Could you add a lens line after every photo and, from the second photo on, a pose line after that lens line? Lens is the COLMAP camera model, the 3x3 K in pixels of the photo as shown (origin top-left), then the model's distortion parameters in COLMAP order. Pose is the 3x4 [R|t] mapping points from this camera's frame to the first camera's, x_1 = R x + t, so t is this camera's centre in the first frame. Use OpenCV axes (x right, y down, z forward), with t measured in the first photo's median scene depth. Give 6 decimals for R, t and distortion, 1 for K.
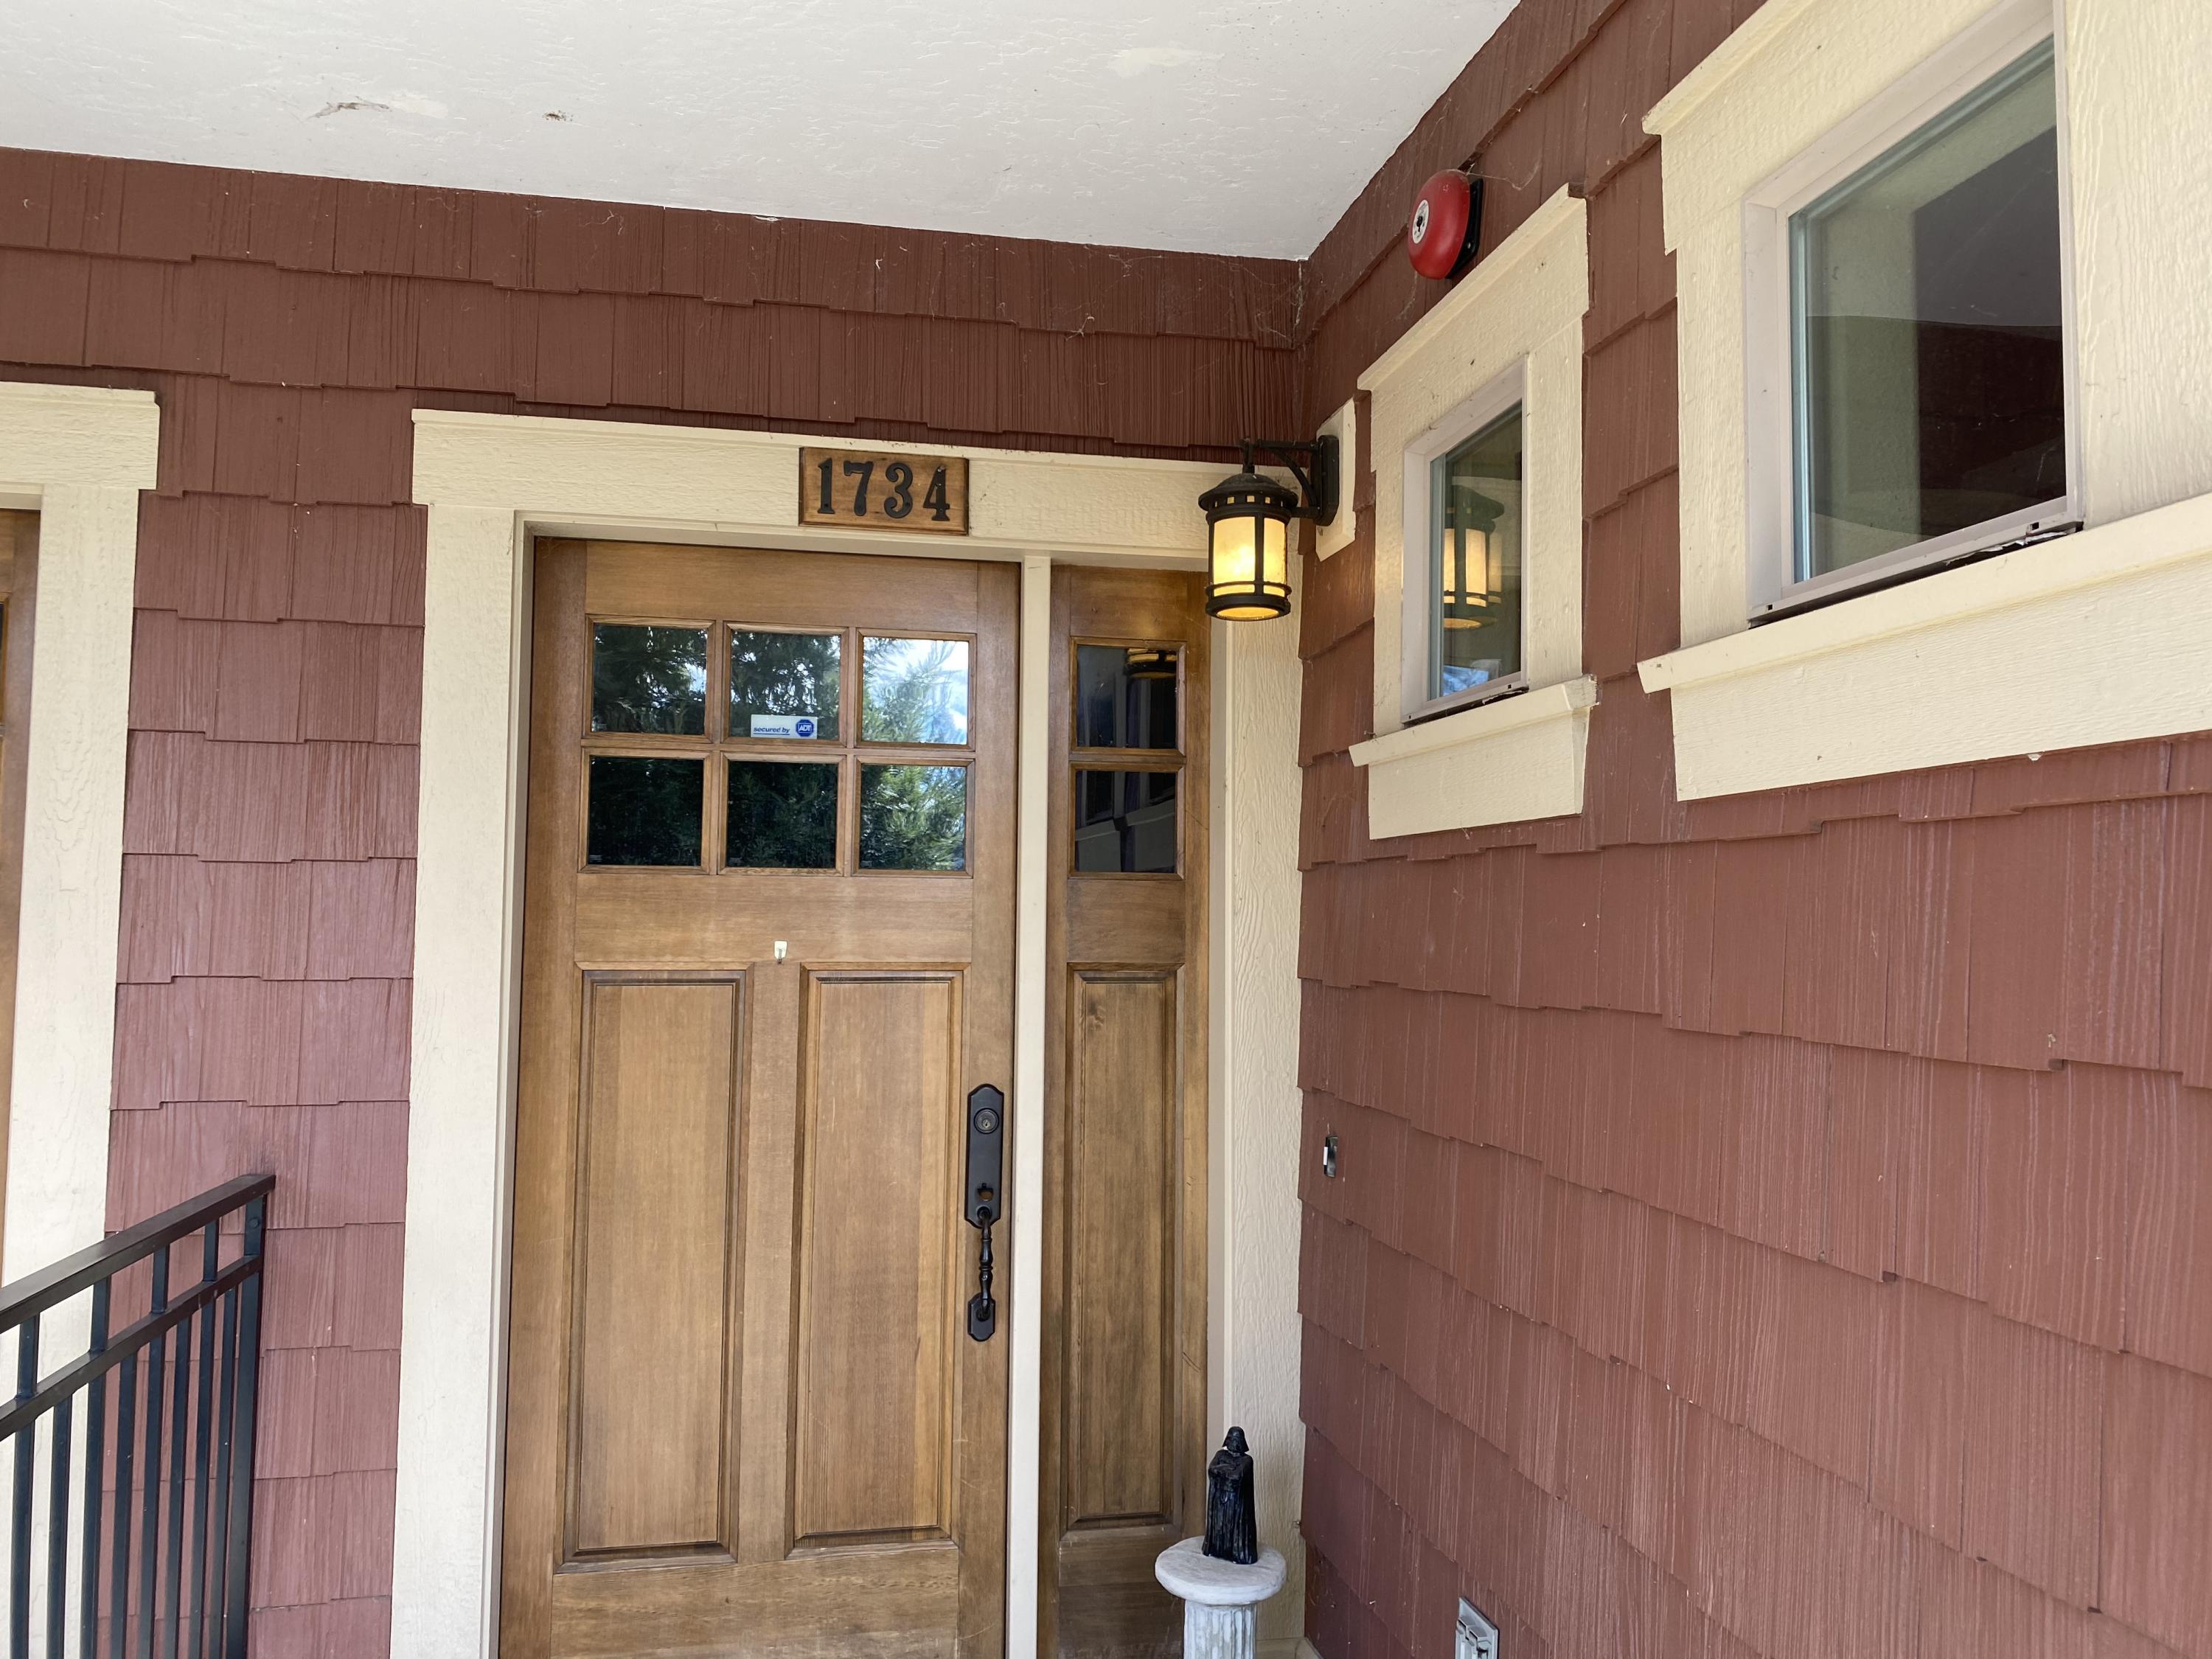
lens RADIAL K [[1679.4, 0, 1108.4], [0, 1679.4, 818.3], [0, 0, 1]] dist [0.052814, -0.075307]
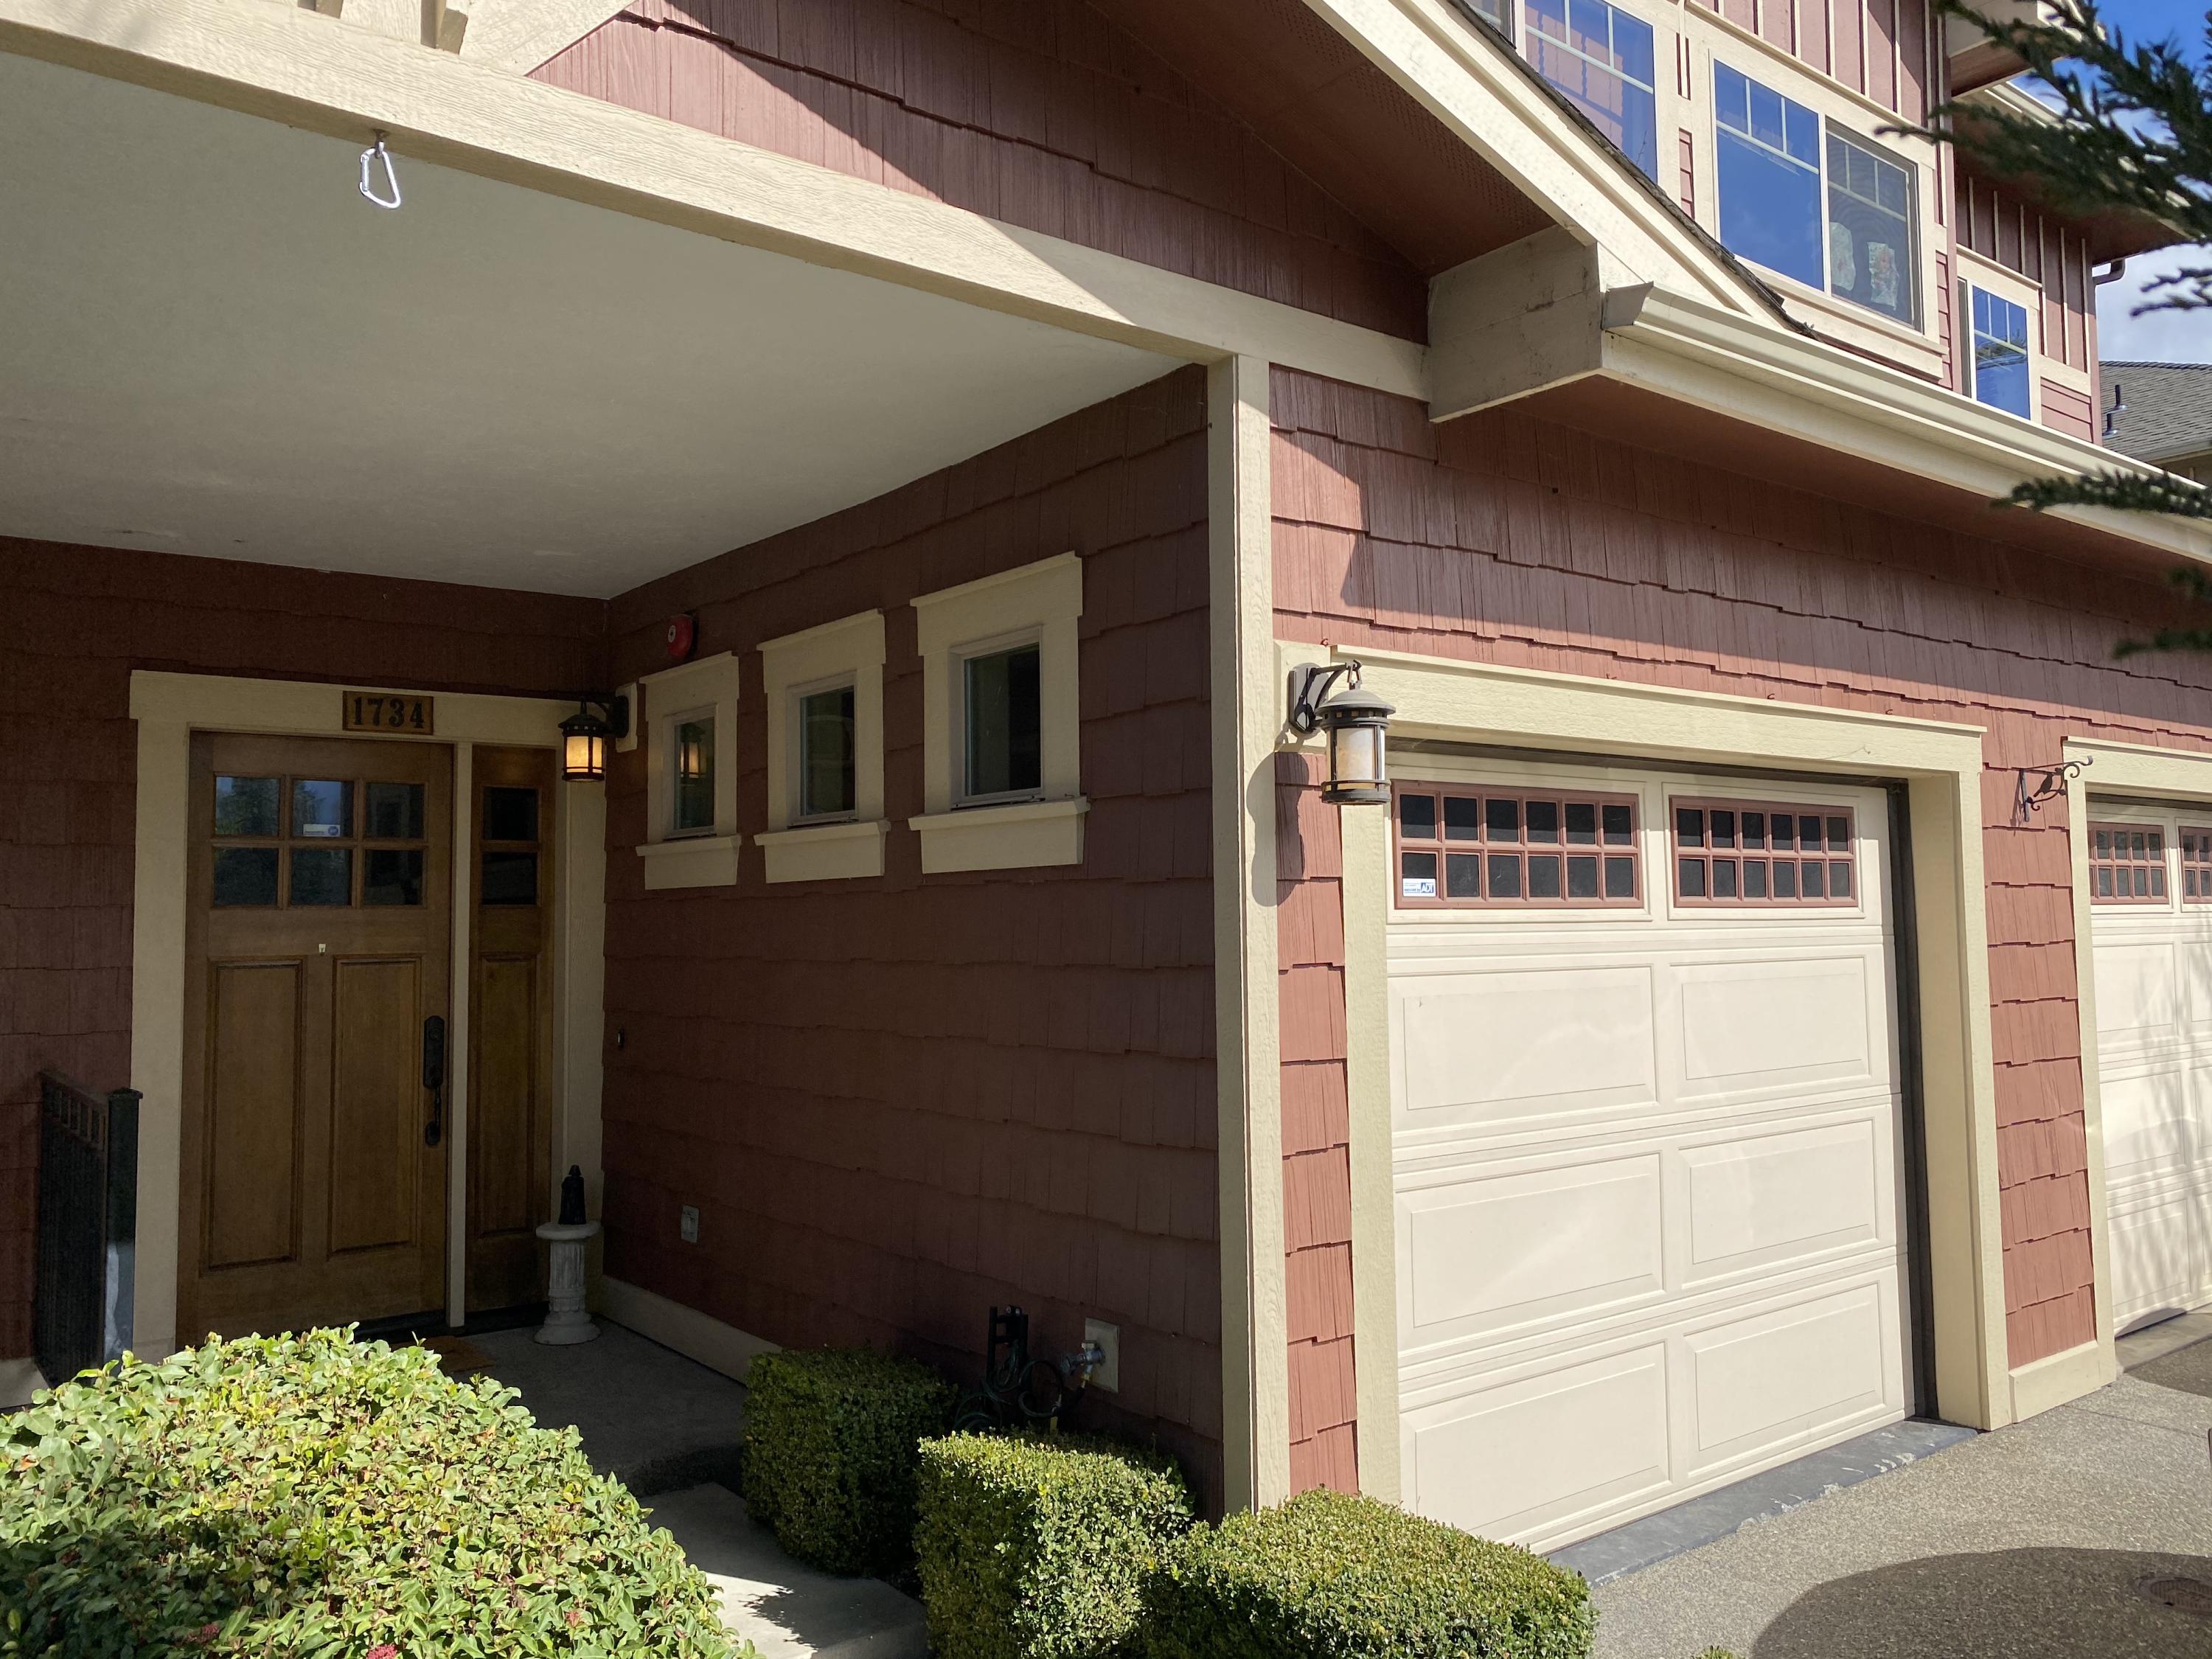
lens RADIAL K [[1679.4, 0, 1118.3], [0, 1679.4, 814.2], [0, 0, 1]] dist [0.052814, -0.075307]
pose [[0.890697, 0.010367, 0.454479, -0.270702], [-0.010115, 0.999944, -0.002986, -0.079423], [-0.454484, -0.001937, 0.890753, -1.140497]]
